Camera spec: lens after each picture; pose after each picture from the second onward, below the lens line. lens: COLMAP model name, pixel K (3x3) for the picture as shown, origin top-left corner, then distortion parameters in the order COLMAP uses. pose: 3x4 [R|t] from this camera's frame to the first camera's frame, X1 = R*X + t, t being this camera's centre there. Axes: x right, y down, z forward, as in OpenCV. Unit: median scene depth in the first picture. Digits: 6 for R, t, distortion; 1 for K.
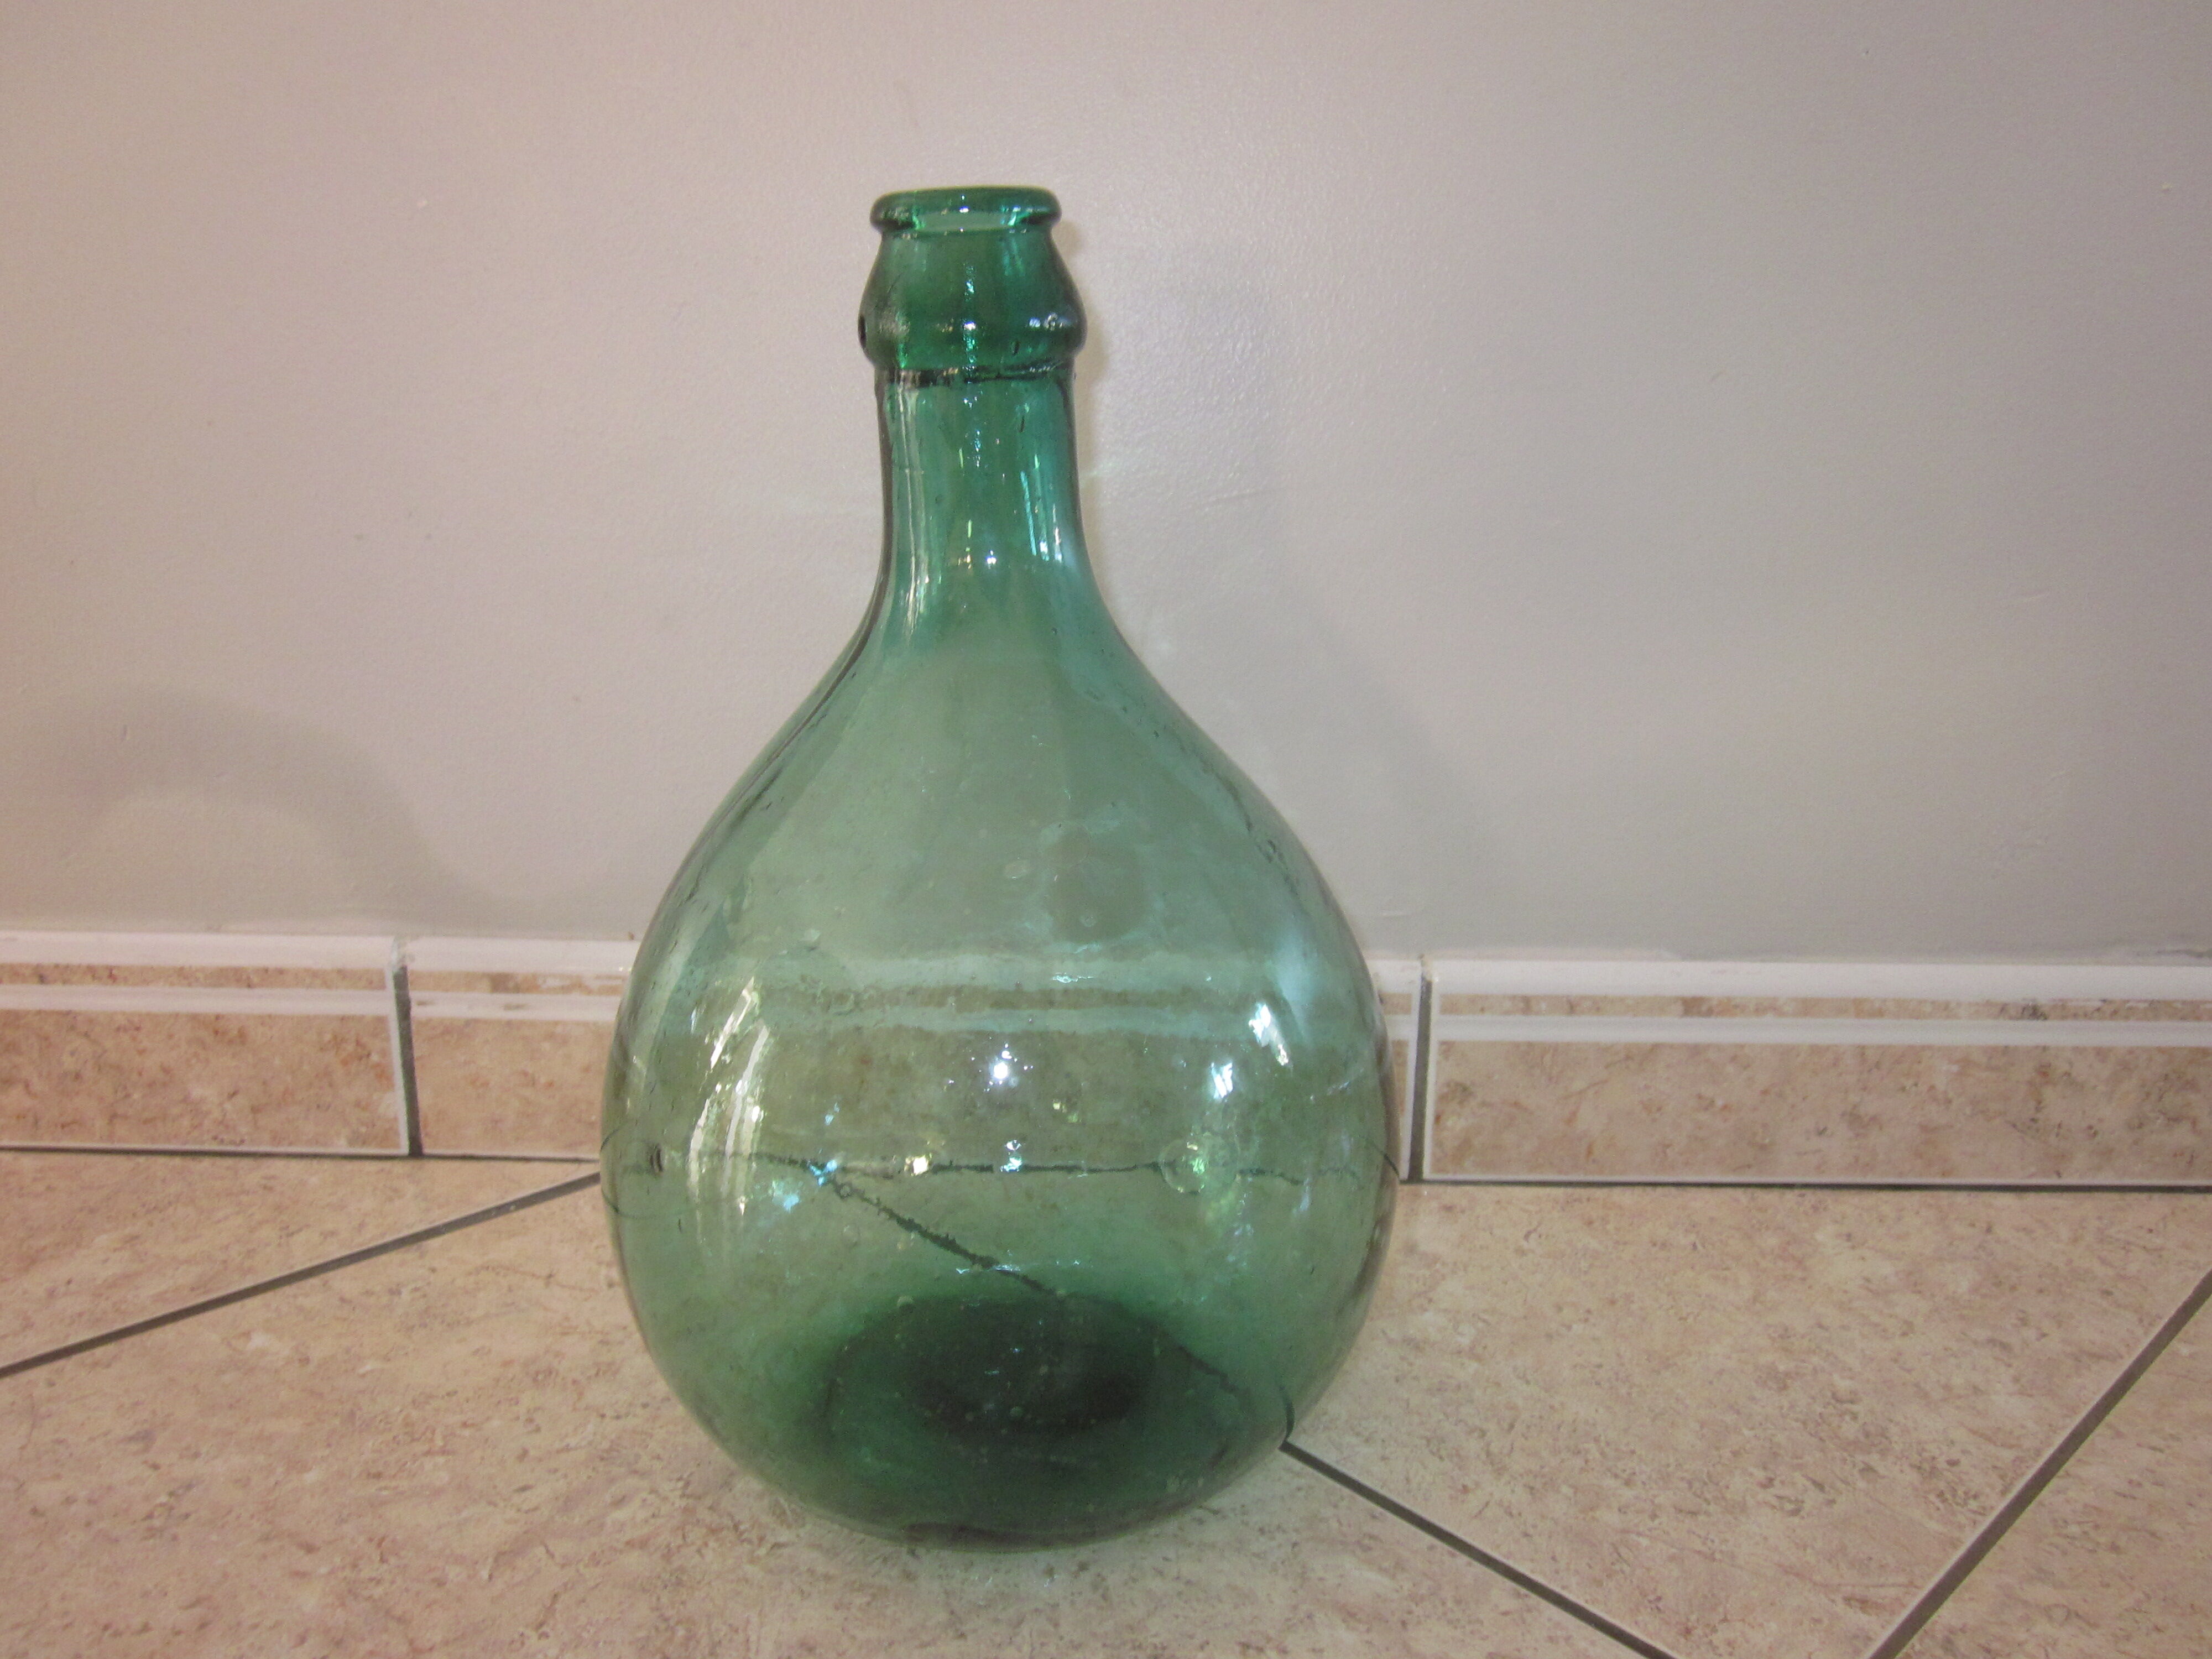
lens RADIAL K [[1812.7, 0, 1117.1], [0, 1812.7, 834.1], [0, 0, 1]] dist [-0.036804, 0.011732]
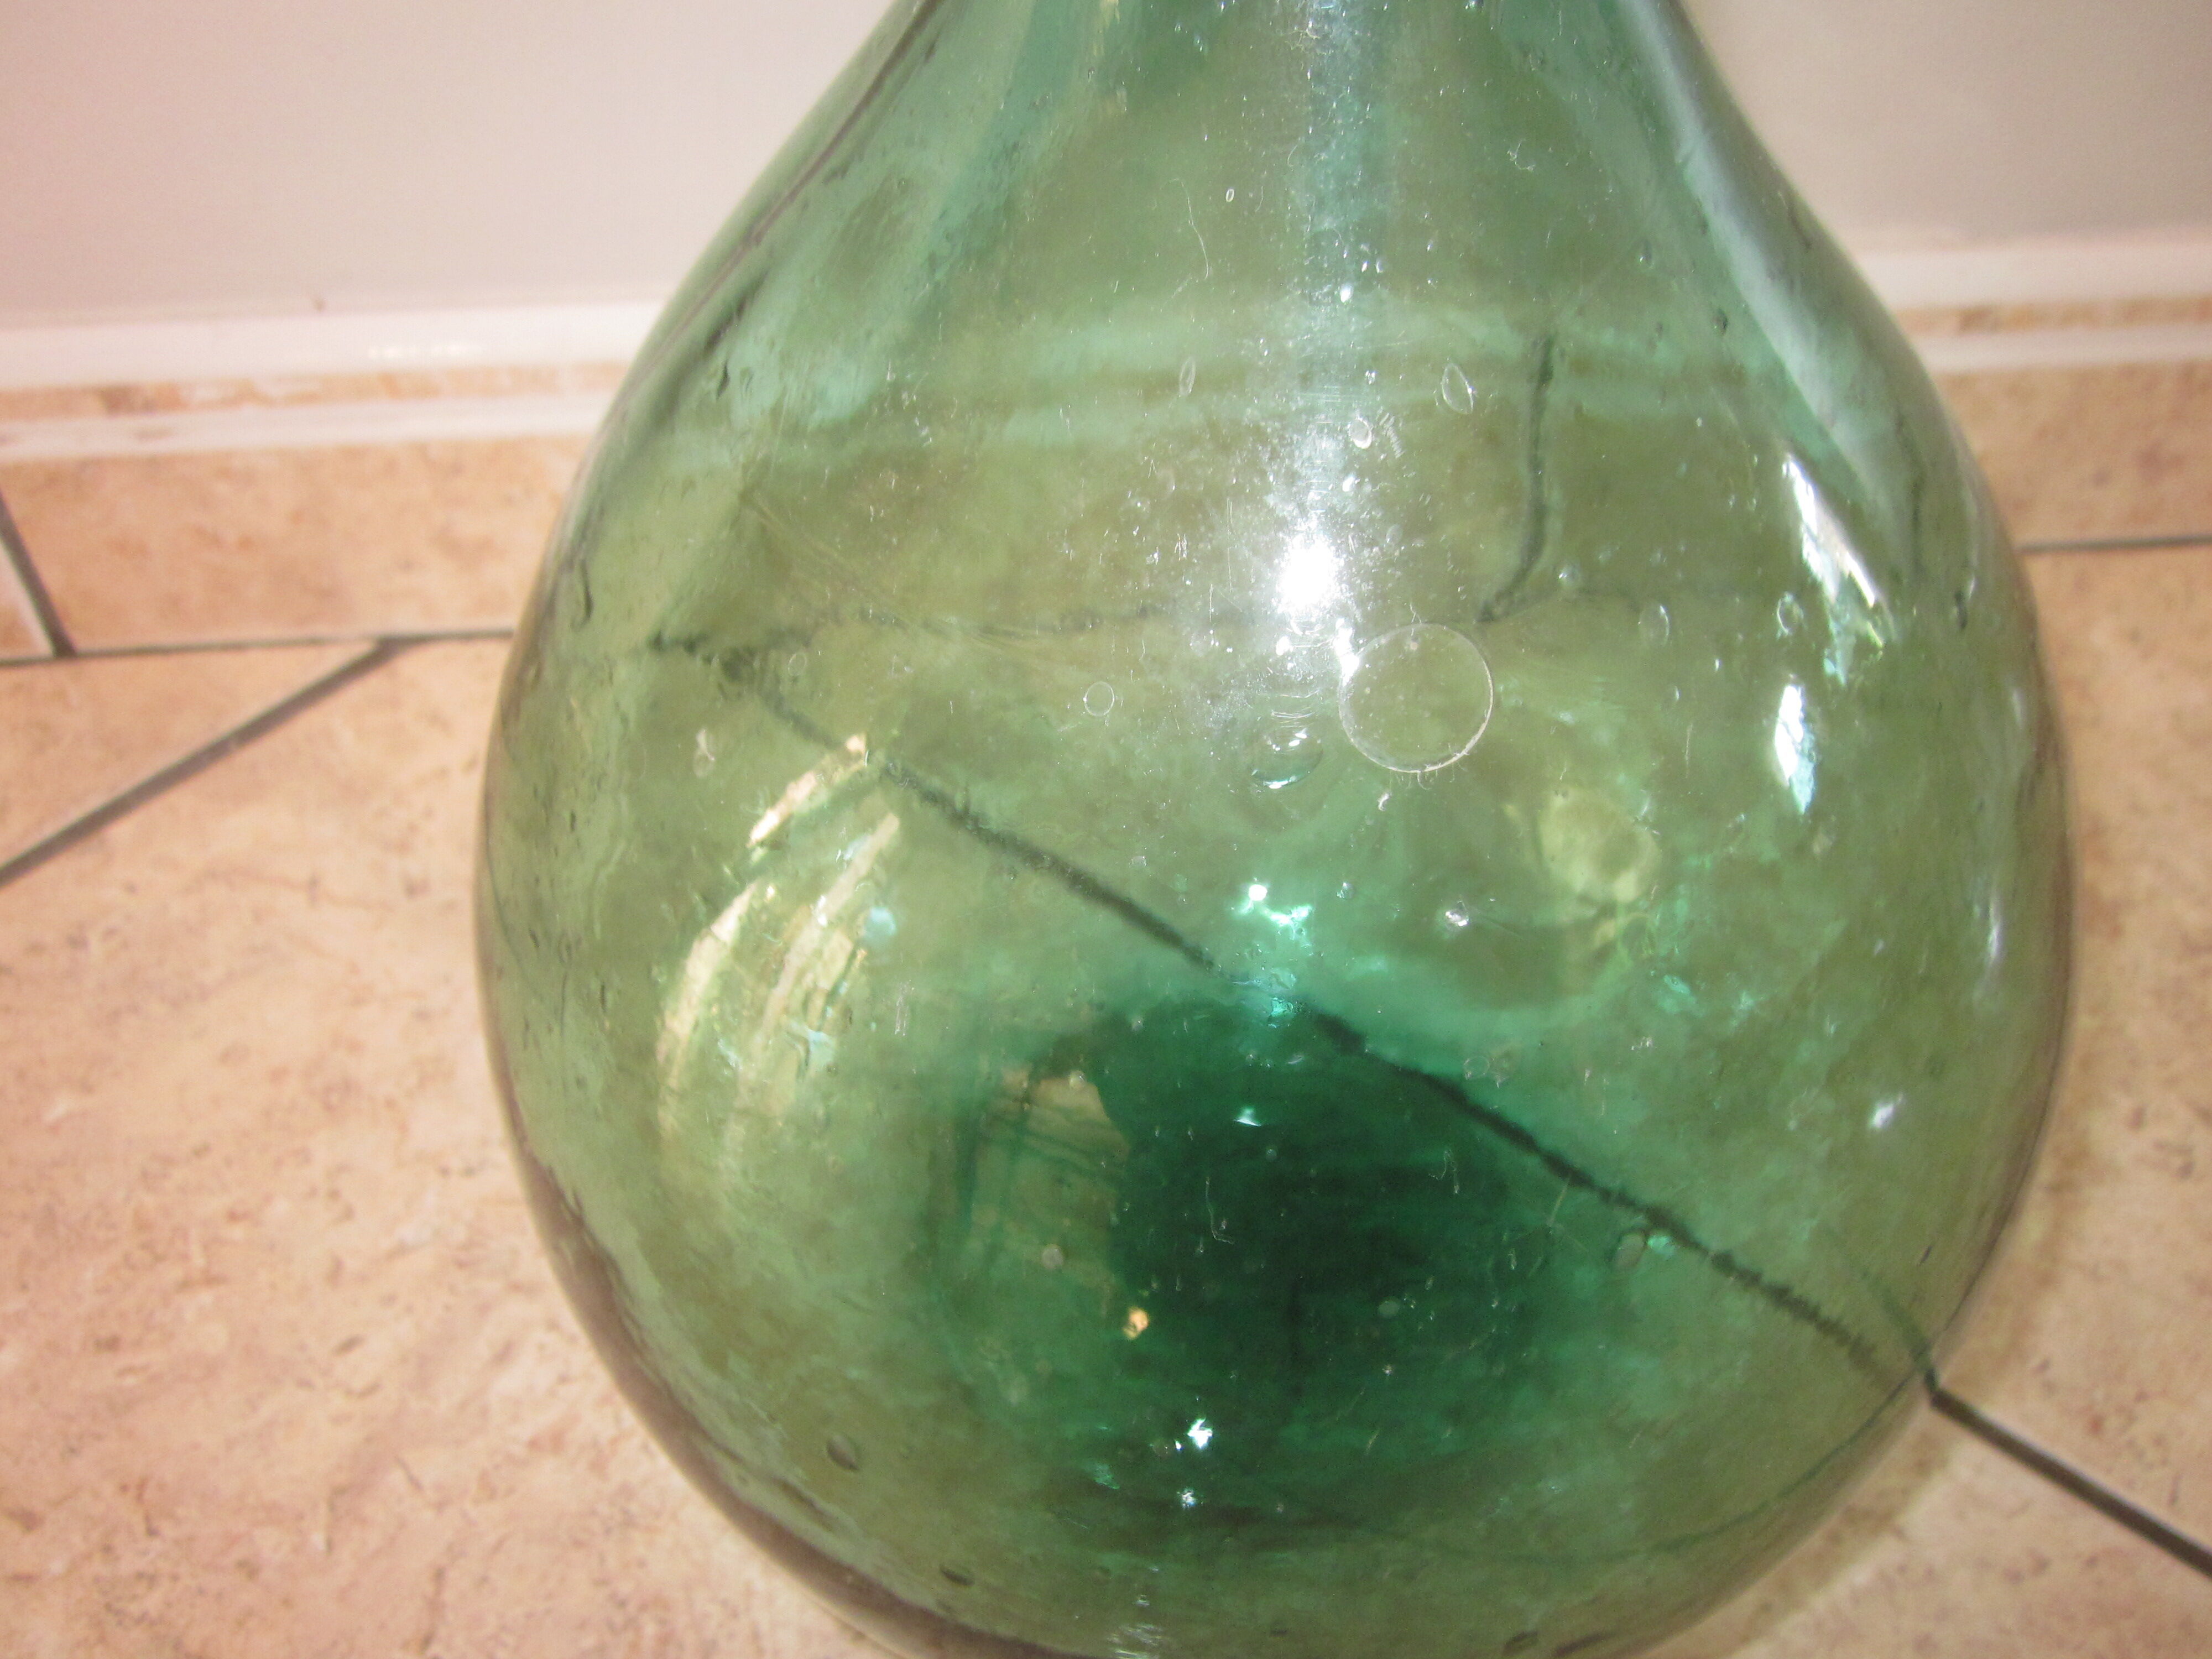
lens RADIAL K [[1812.7, 0, 1102.8], [0, 1812.7, 825.5], [0, 0, 1]] dist [-0.036804, 0.011732]
pose [[0.993353, -0.083631, 0.079092, -0.089984], [0.034131, 0.870217, 0.491484, -0.101008], [-0.109930, -0.485518, 0.867288, 0.469175]]
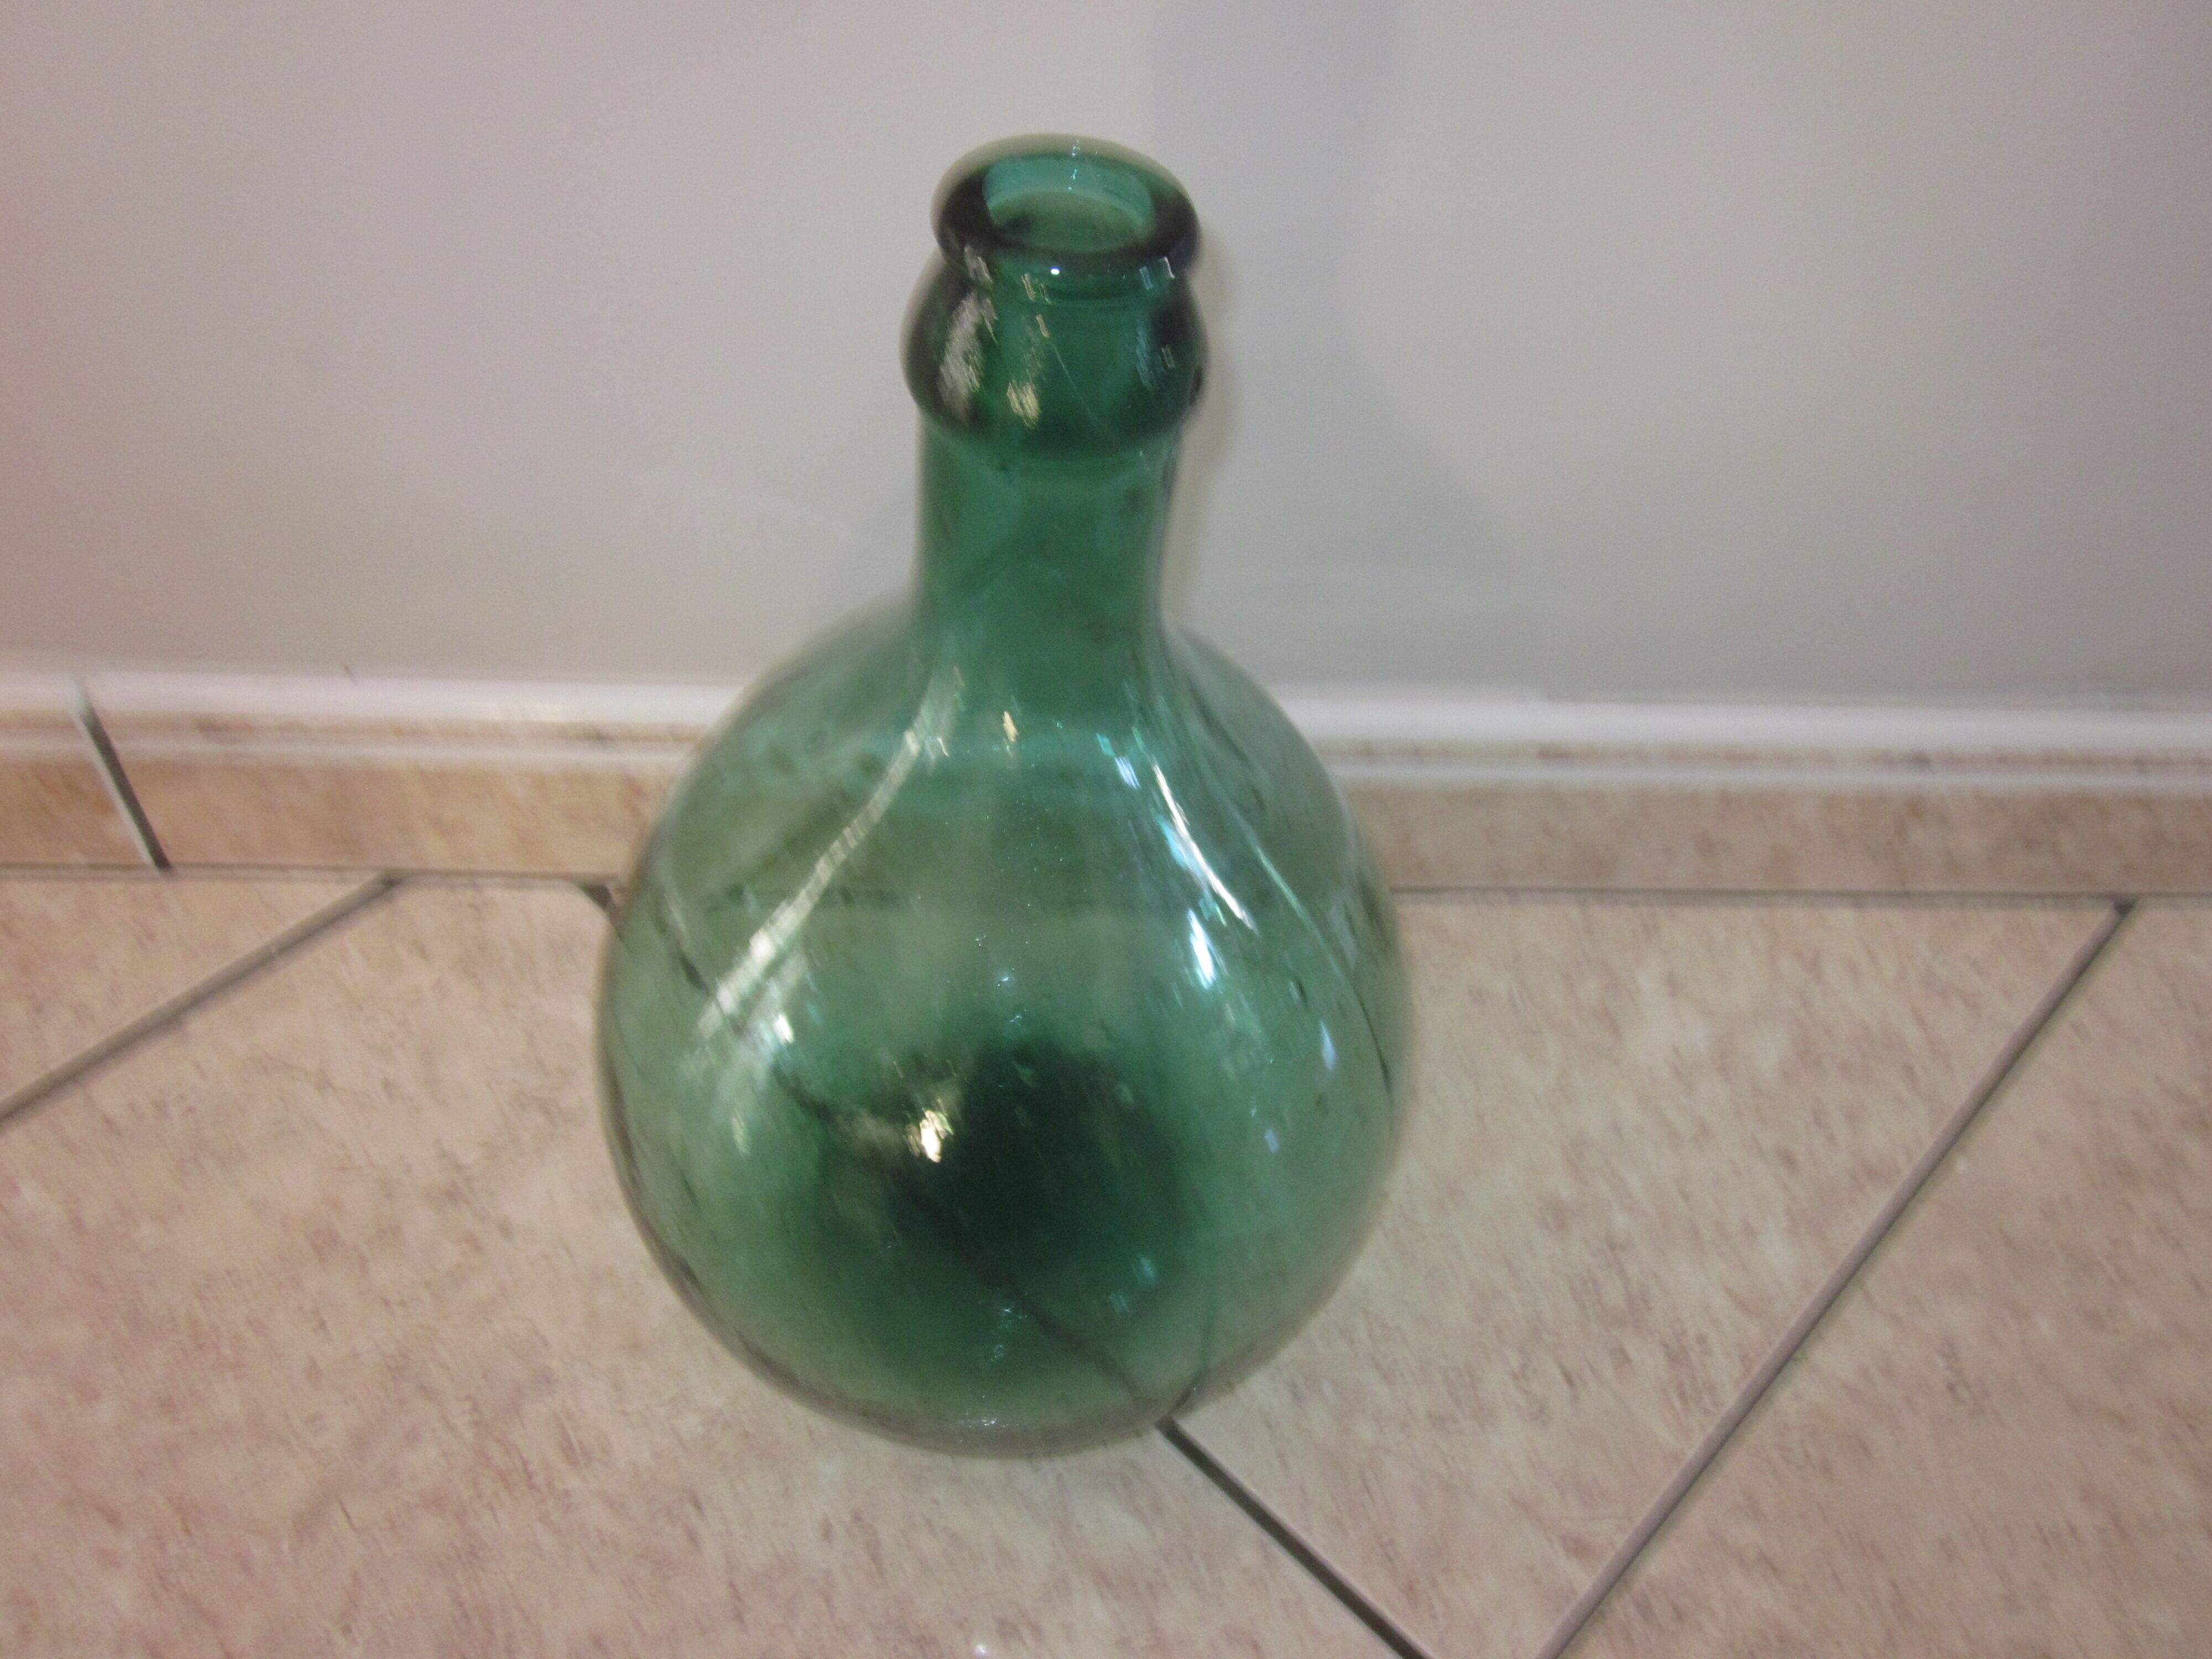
lens RADIAL K [[1812.7, 0, 1106.0], [0, 1812.7, 831.3], [0, 0, 1]] dist [-0.036804, 0.011732]
pose [[0.999151, 0.000001, 0.041206, 0.073924], [-0.022181, 0.842771, 0.537815, -0.452334], [-0.034727, -0.538272, 0.842055, 0.283852]]
